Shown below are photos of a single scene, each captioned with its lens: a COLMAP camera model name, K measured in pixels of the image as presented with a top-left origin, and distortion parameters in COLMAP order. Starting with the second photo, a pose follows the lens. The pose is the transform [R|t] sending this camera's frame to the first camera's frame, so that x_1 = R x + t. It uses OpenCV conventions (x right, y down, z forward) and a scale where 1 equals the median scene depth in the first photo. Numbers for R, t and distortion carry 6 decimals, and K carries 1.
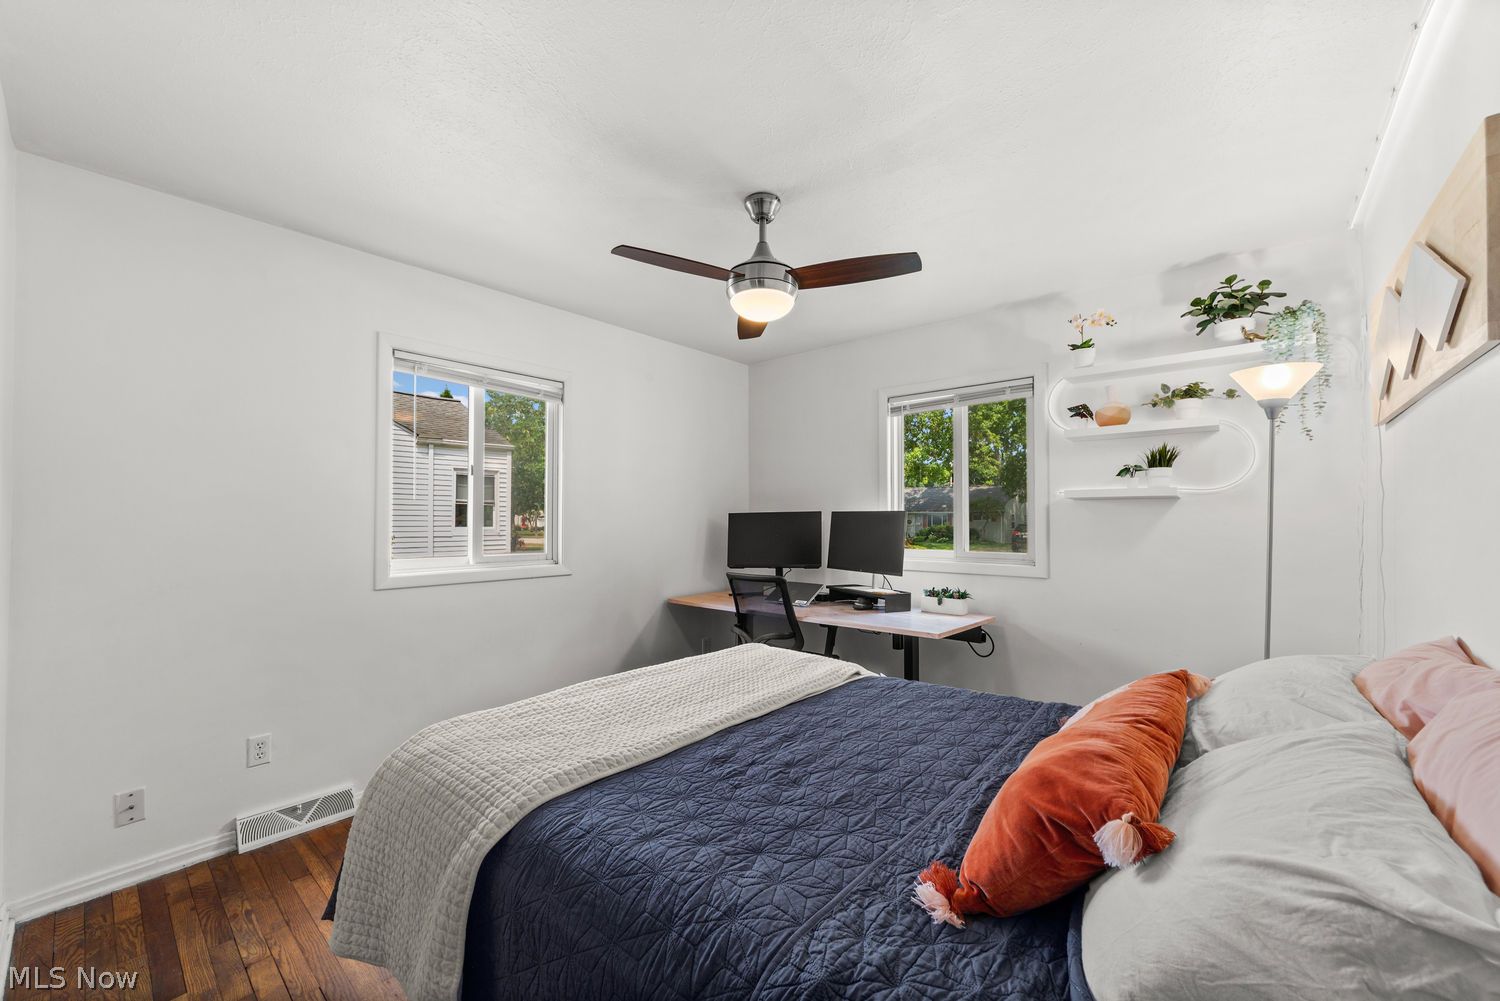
lens RADIAL K [[587.3, 0, 741.6], [0, 587.3, 513.1], [0, 0, 1]] dist [-0.019359, 0.009535]
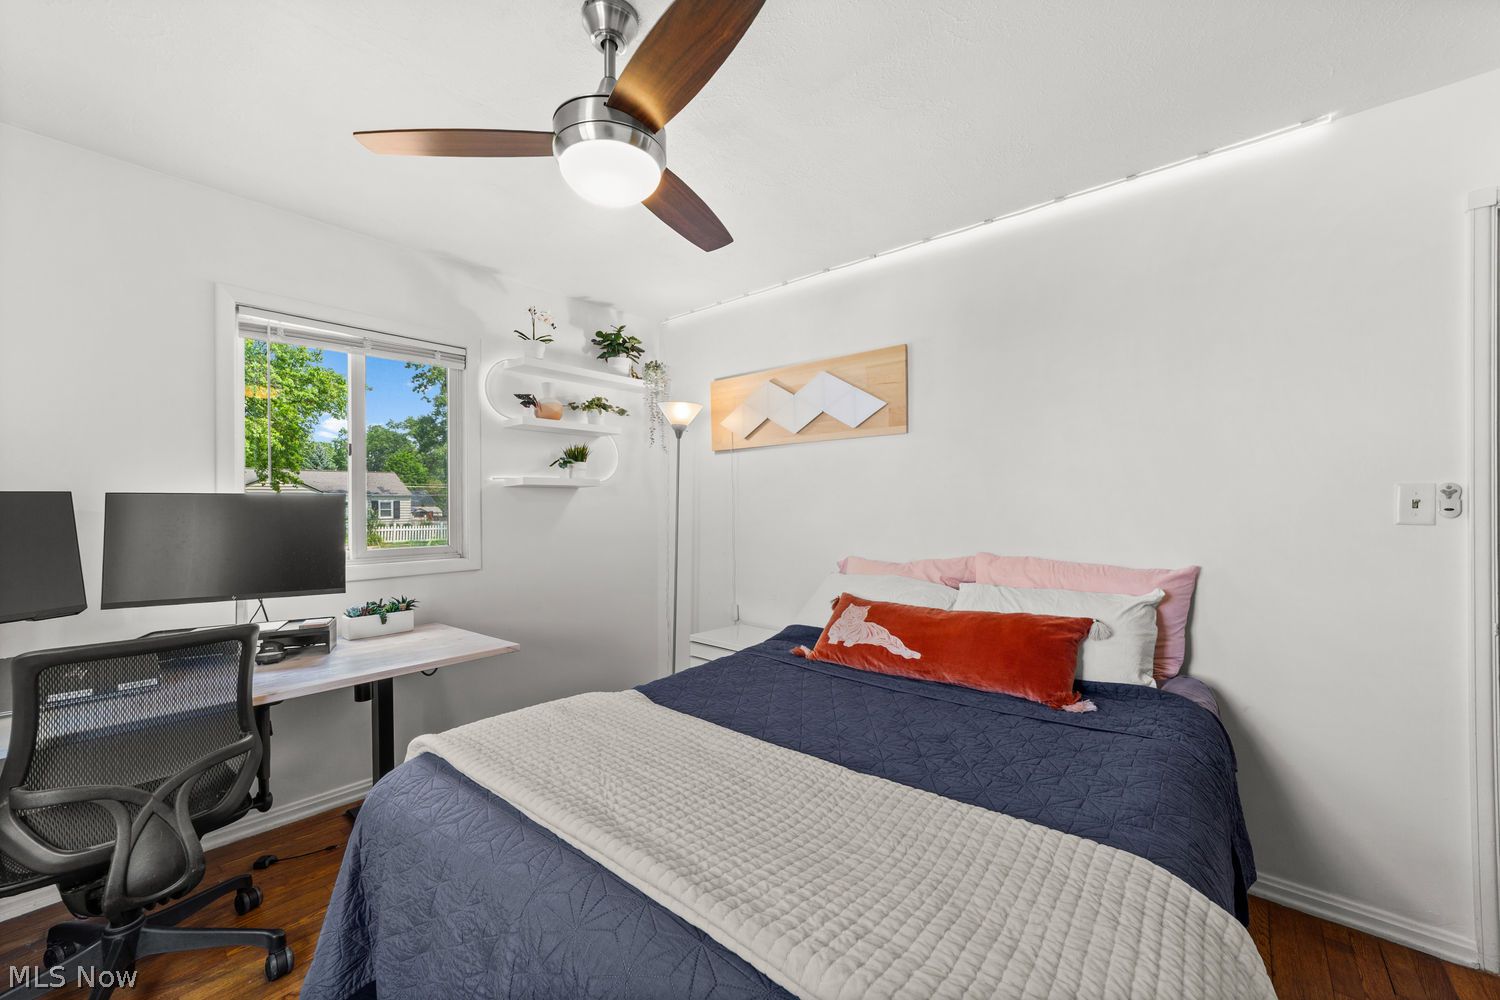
lens RADIAL K [[587.3, 0, 741.6], [0, 587.3, 512.6], [0, 0, 1]] dist [-0.019359, 0.009535]
pose [[-0.009993, -0.011328, 0.999886, -0.449459], [-0.000618, 0.999936, 0.011322, 0.010218], [-0.999950, -0.000505, -0.009999, 0.634946]]
